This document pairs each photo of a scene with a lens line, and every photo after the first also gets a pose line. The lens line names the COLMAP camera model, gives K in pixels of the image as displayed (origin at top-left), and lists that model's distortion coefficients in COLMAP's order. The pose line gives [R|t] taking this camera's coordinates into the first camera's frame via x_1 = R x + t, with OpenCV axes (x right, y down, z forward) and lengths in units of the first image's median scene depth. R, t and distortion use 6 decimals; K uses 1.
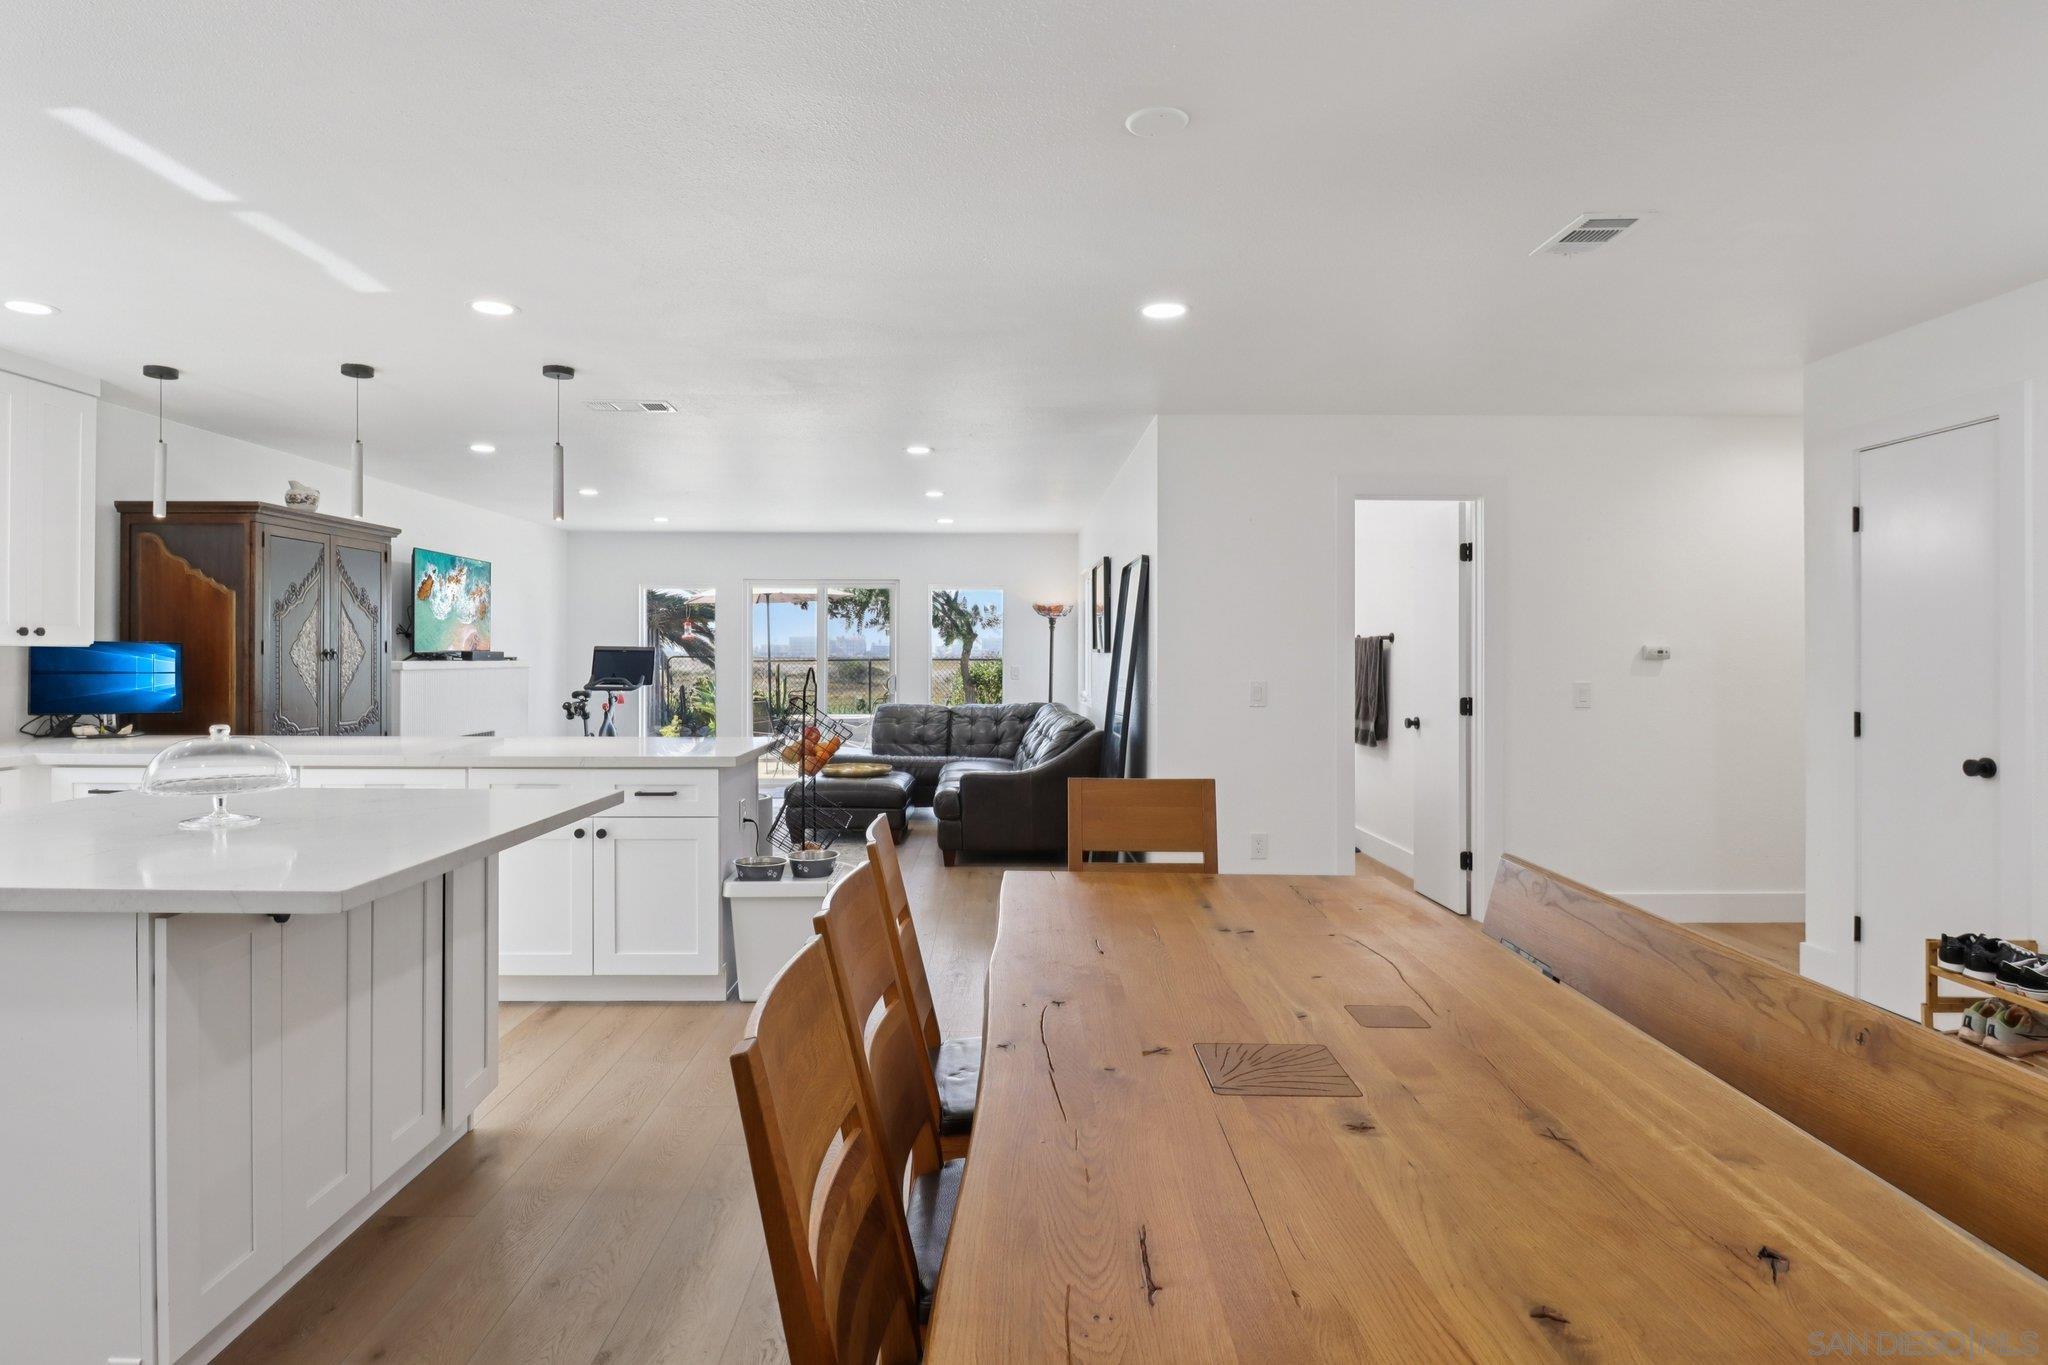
lens RADIAL K [[1128.6, 0, 992.7], [0, 1128.6, 659.6], [0, 0, 1]] dist [0.007548, -0.014648]
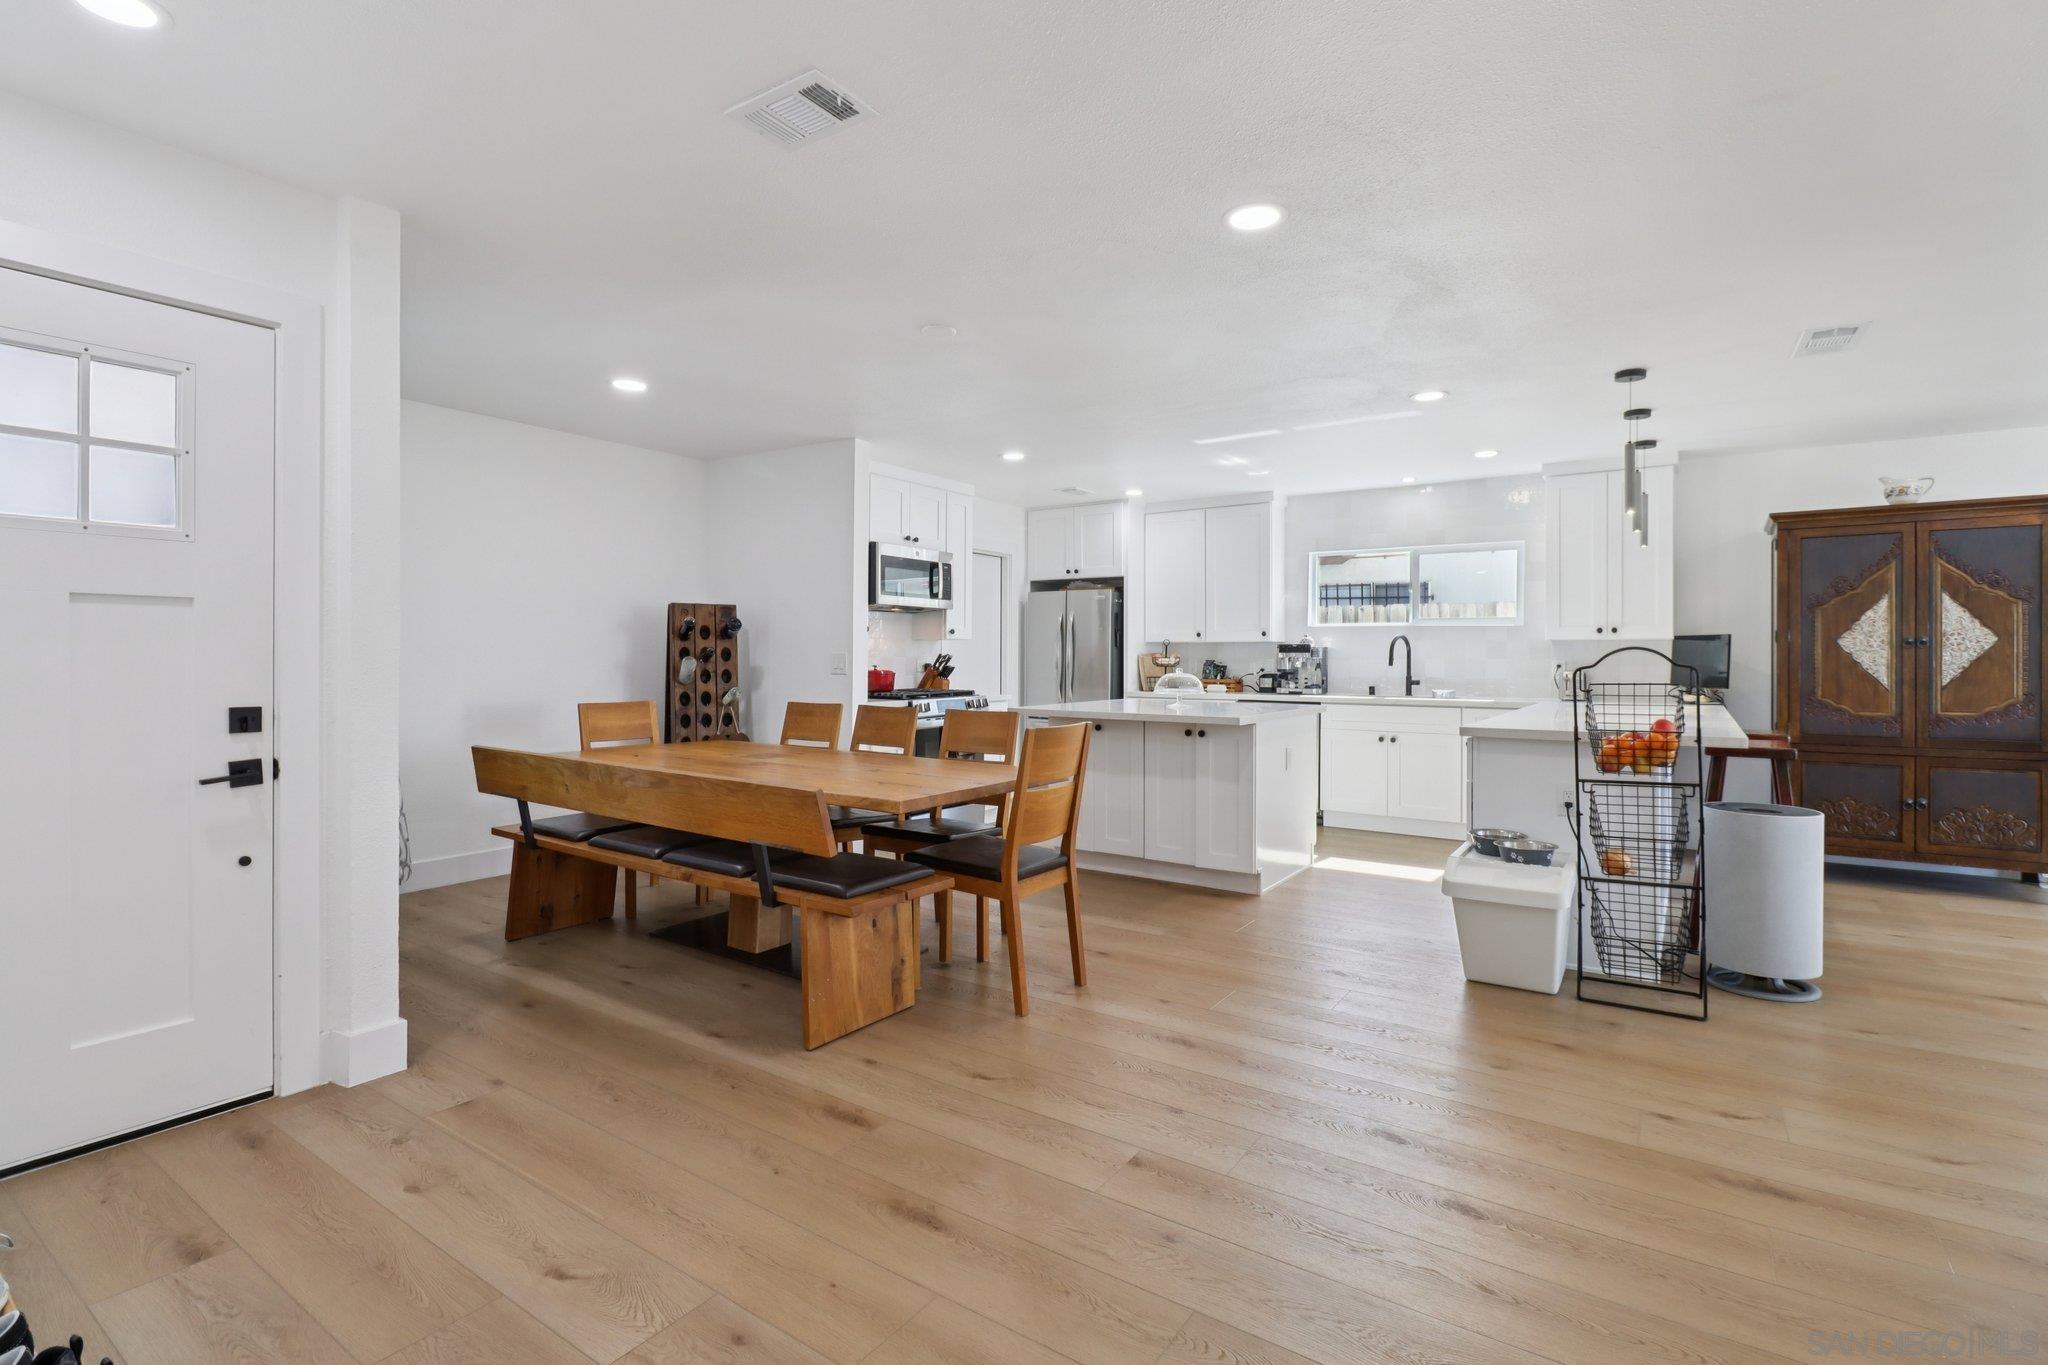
lens RADIAL K [[950.0, 0, 1035.8], [0, 950.0, 664.0], [0, 0, 1]] dist [0.007011, -0.010561]
pose [[-0.562259, 0.001142, -0.826960, 0.578489], [-0.007451, 0.999951, 0.006446, 0.016048], [0.826928, 0.009786, -0.562223, 0.871558]]
